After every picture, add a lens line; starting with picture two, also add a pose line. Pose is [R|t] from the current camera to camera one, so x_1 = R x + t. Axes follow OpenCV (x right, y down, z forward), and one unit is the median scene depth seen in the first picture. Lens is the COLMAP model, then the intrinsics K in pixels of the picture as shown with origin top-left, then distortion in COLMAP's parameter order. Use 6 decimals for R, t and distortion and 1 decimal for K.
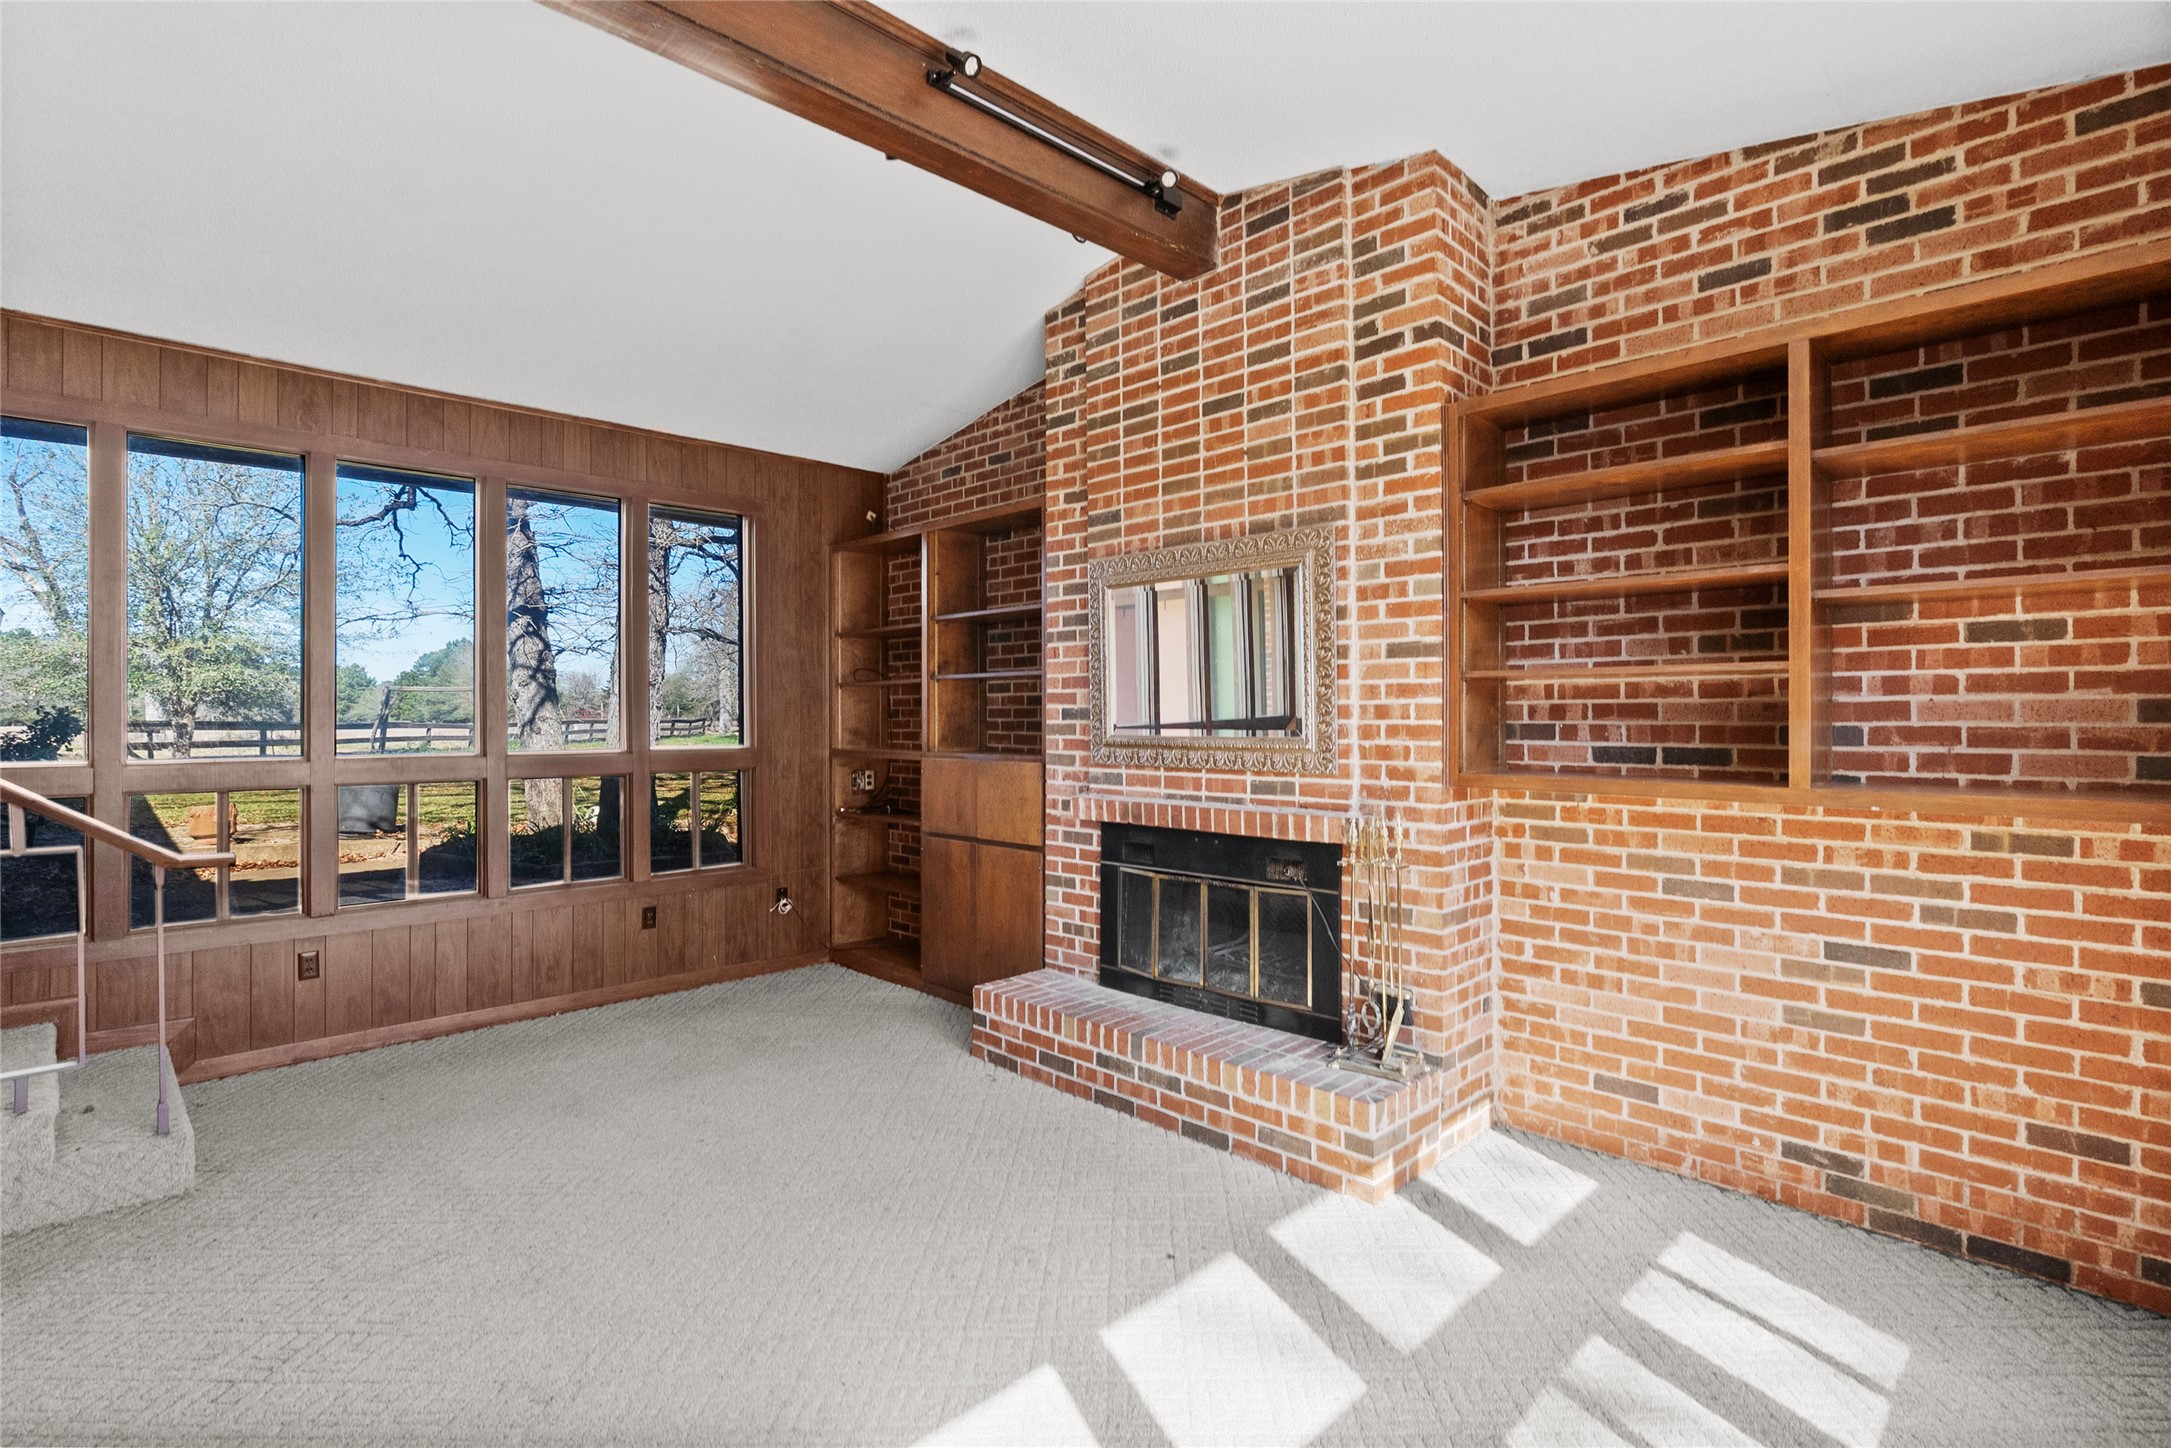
lens RADIAL K [[1006.0, 0, 1070.1], [0, 1006.0, 708.6], [0, 0, 1]] dist [-0.000449, -0.000036]
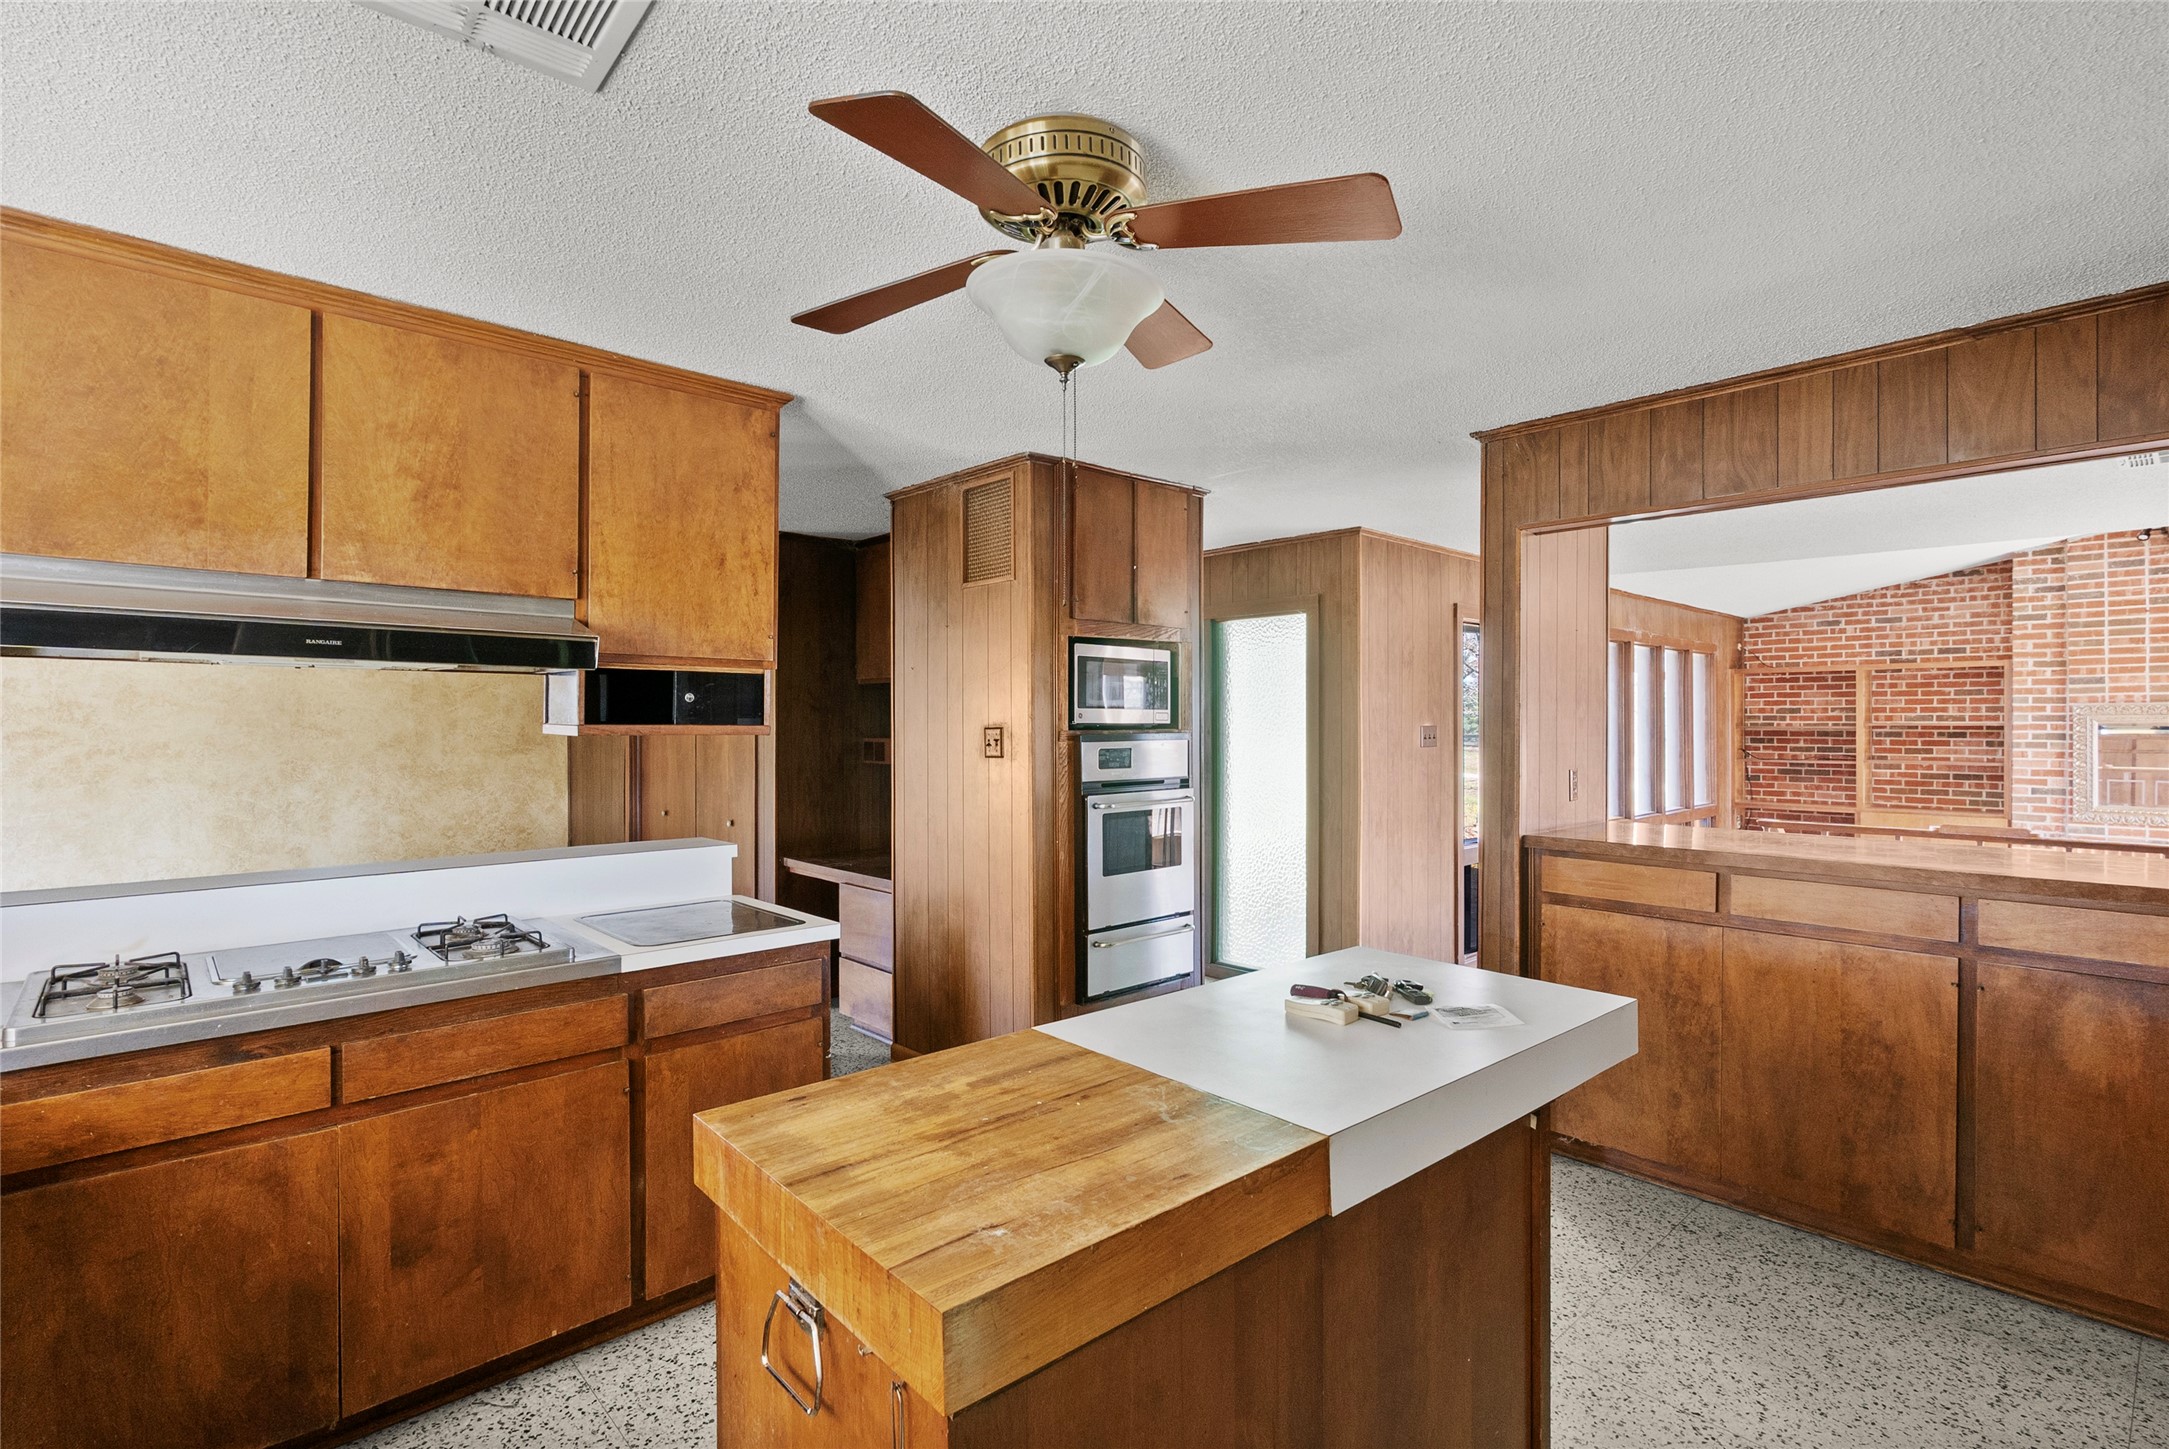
lens RADIAL K [[1009.3, 0, 1084.5], [0, 1009.3, 724.5], [0, 0, 1]] dist [-0.003728, -0.001109]
pose [[0.999516, 0.001391, -0.031091, -1.853910], [-0.001051, 0.999940, 0.010943, -0.147776], [0.031105, -0.010905, 0.999457, -0.886134]]
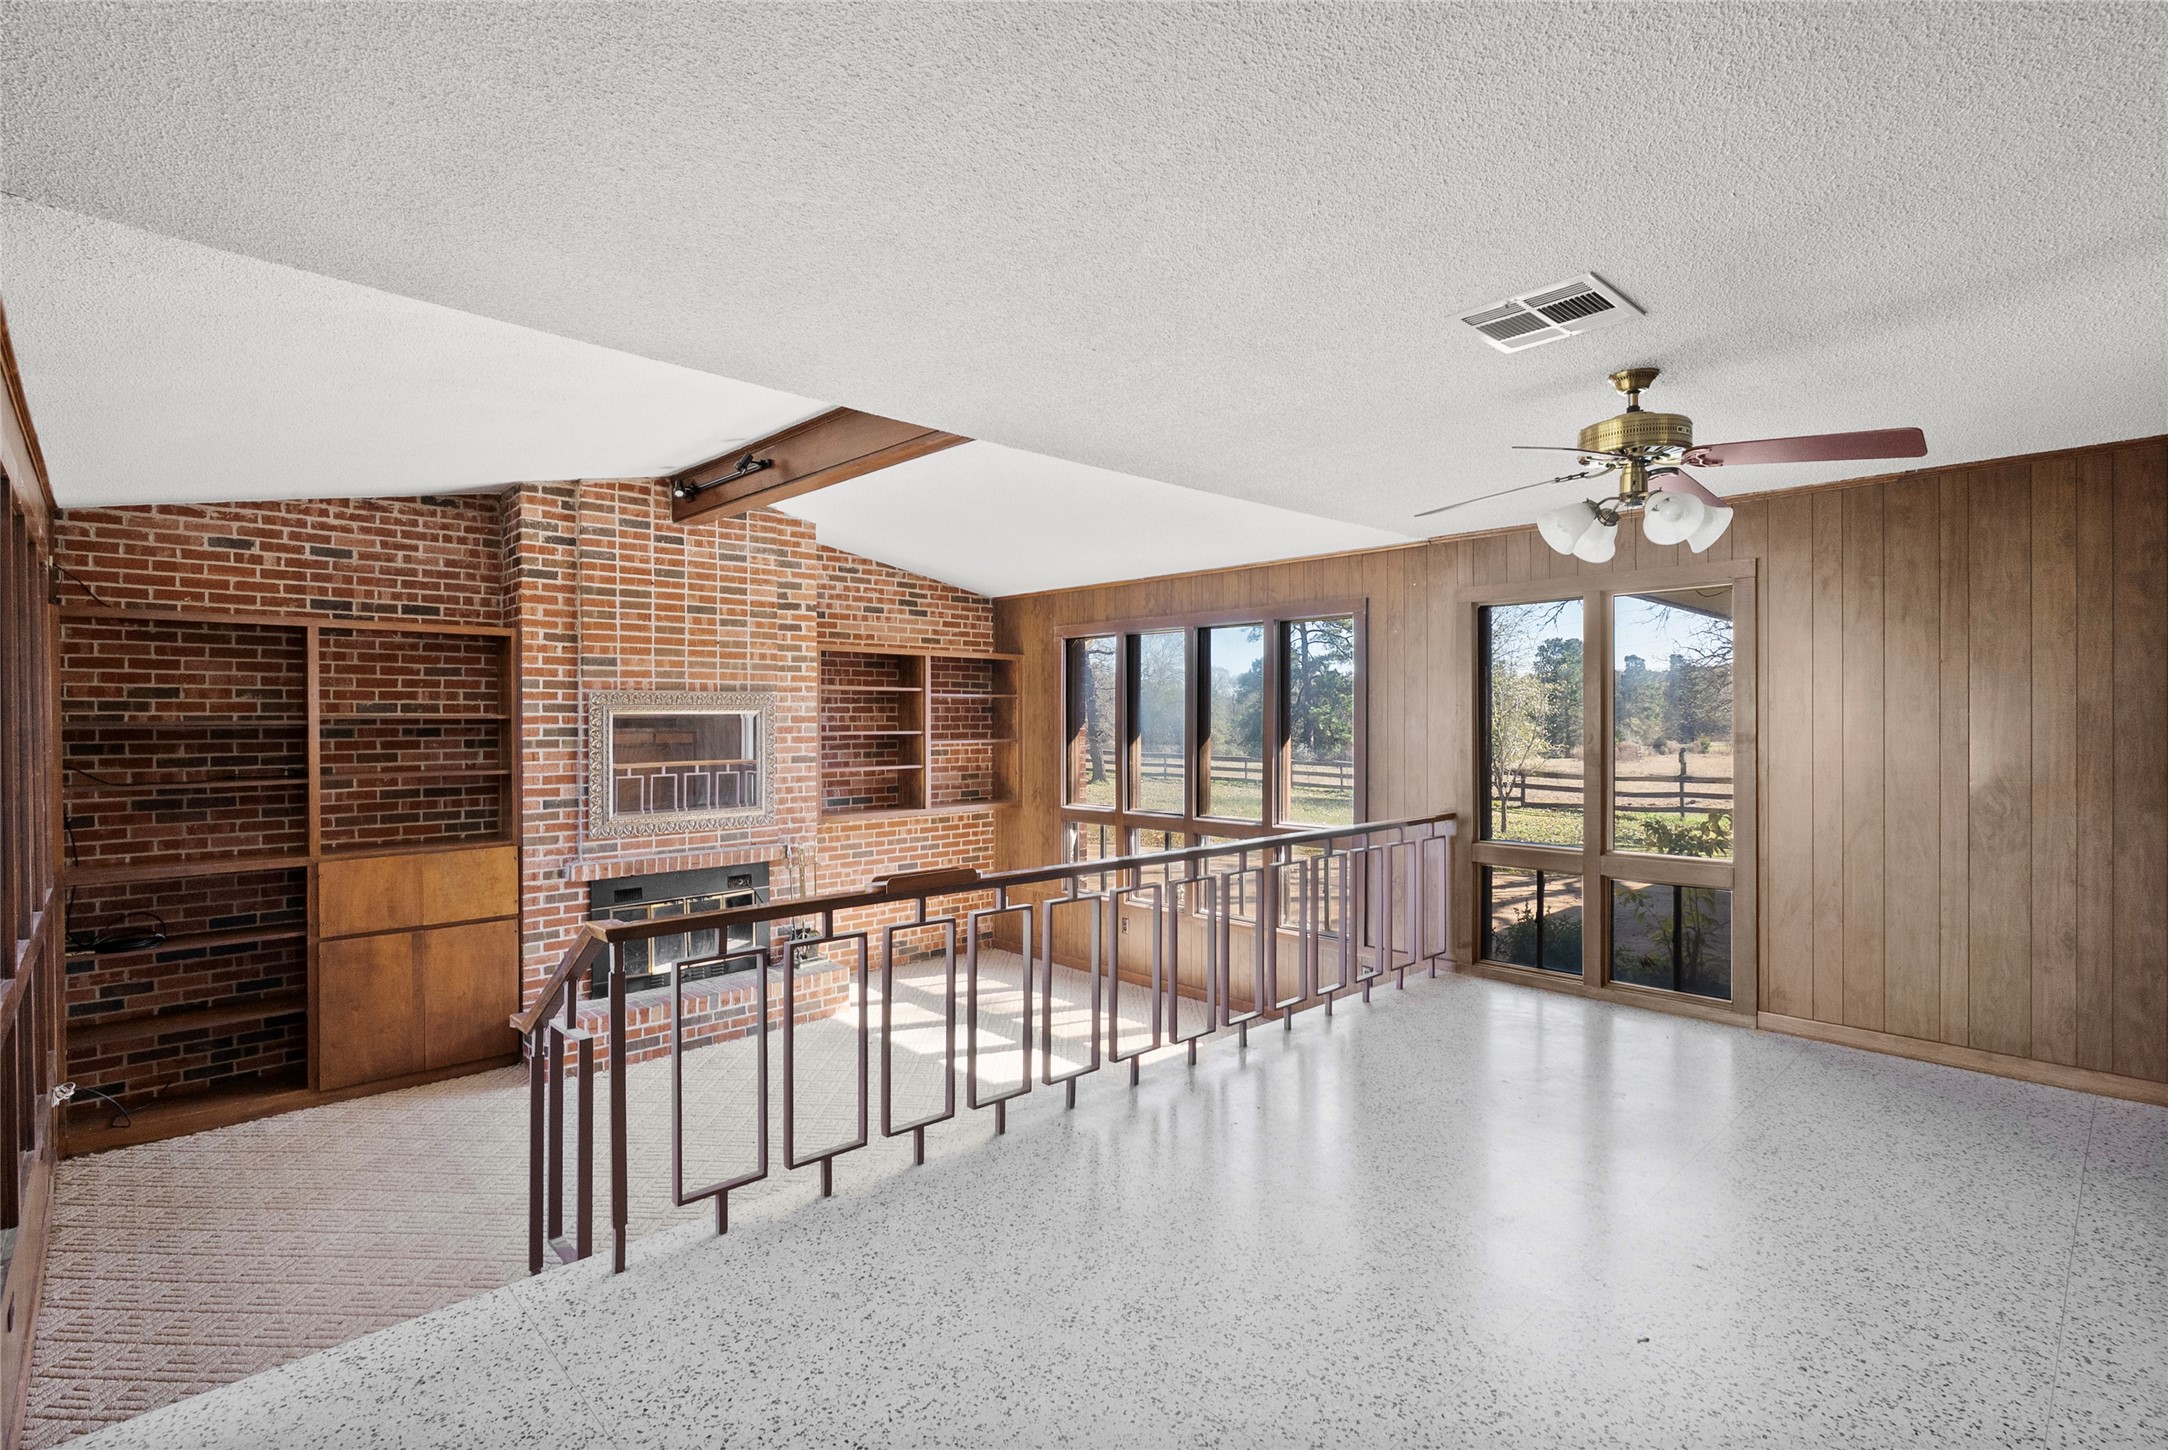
lens RADIAL K [[1027.9, 0, 1075.0], [0, 1027.9, 719.5], [0, 0, 1]] dist [-0.004078, -0.000113]
pose [[0.013226, 0.000096, 0.999913, -1.557792], [-0.003741, 0.999993, -0.000046, -0.125983], [-0.999906, -0.003740, 0.013226, 0.368894]]
